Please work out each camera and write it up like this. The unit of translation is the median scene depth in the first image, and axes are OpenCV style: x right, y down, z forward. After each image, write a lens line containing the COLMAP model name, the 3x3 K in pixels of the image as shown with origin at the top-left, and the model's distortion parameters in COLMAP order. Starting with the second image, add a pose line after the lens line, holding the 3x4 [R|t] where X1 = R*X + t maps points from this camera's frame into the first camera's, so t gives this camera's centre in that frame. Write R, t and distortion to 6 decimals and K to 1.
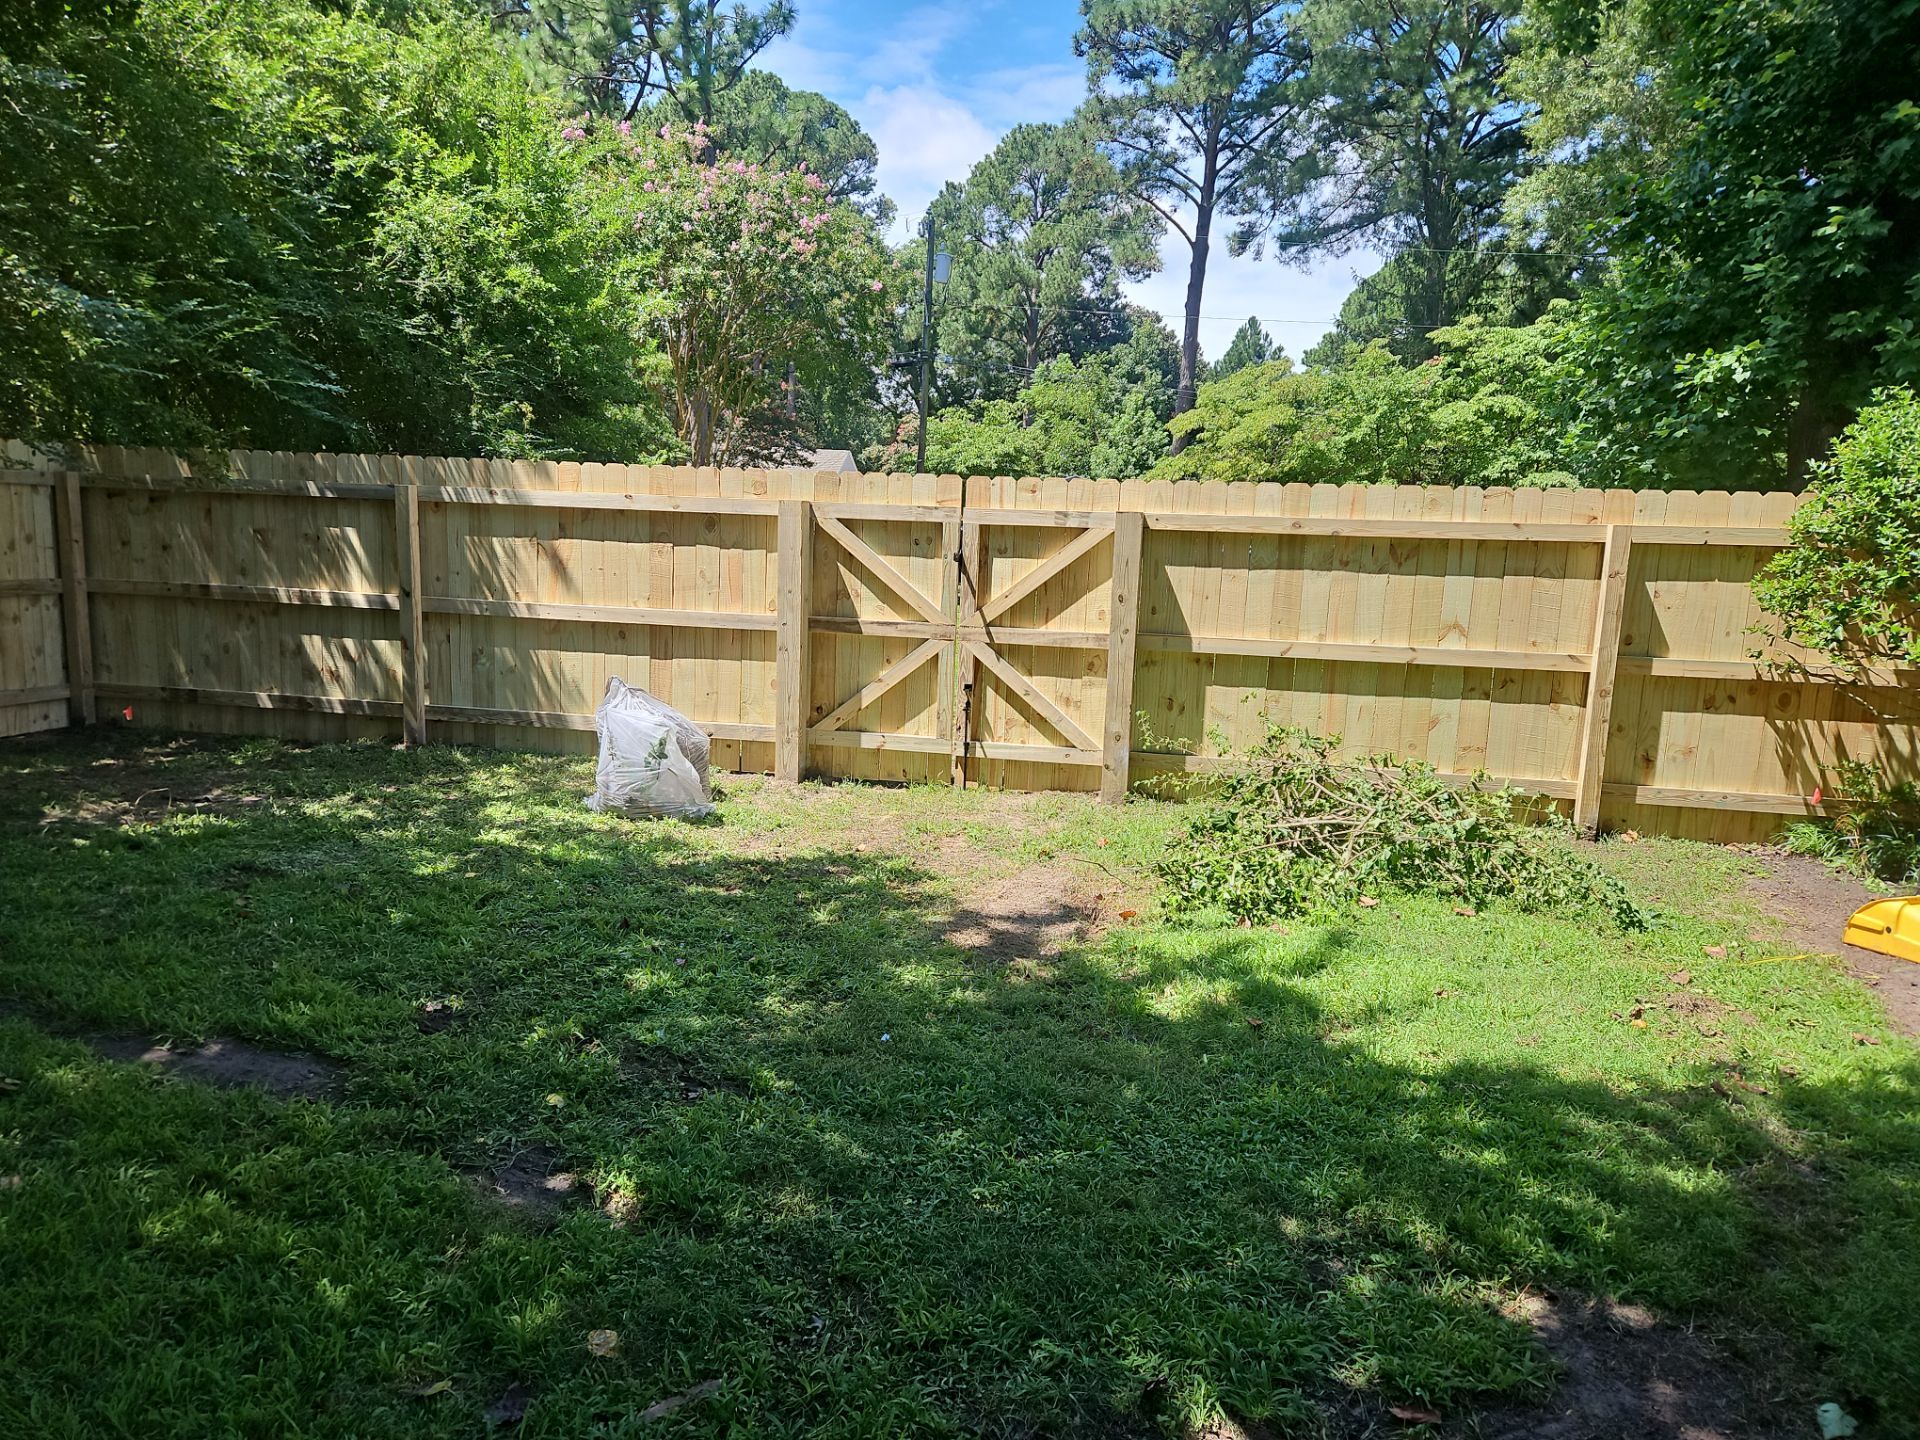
lens RADIAL K [[1274.7, 0, 952.5], [0, 1274.7, 728.4], [0, 0, 1]] dist [0.041488, -0.015759]
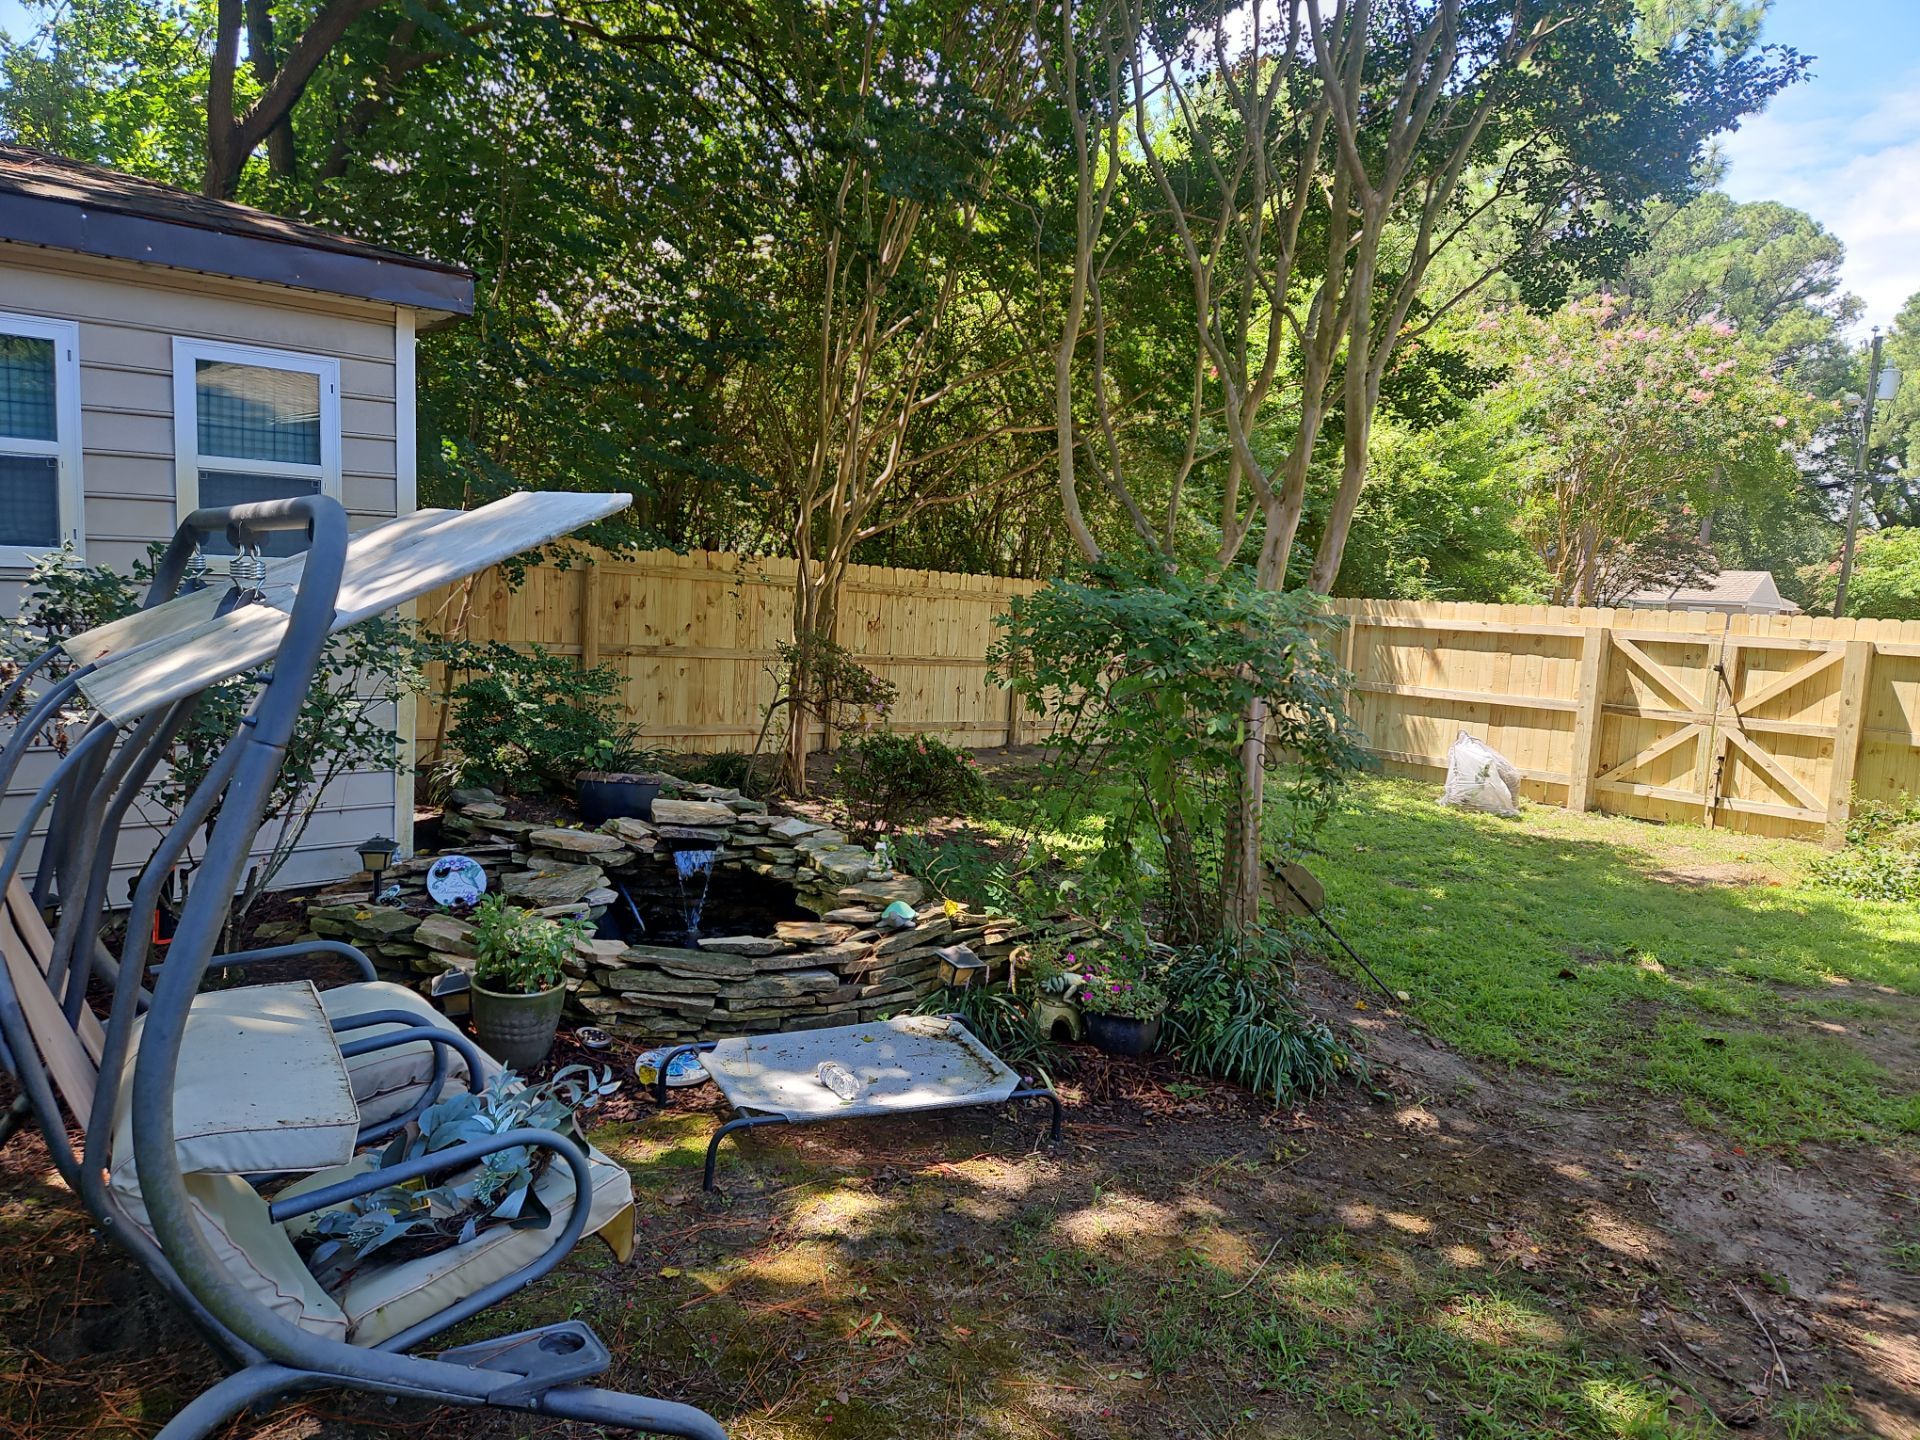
lens RADIAL K [[1274.7, 0, 950.1], [0, 1274.7, 720.0], [0, 0, 1]] dist [0.041488, -0.015759]
pose [[0.790637, 0.067079, -0.608599, 0.205036], [-0.125321, 0.990666, -0.053616, 0.109417], [0.599322, 0.118661, 0.791664, -0.664400]]
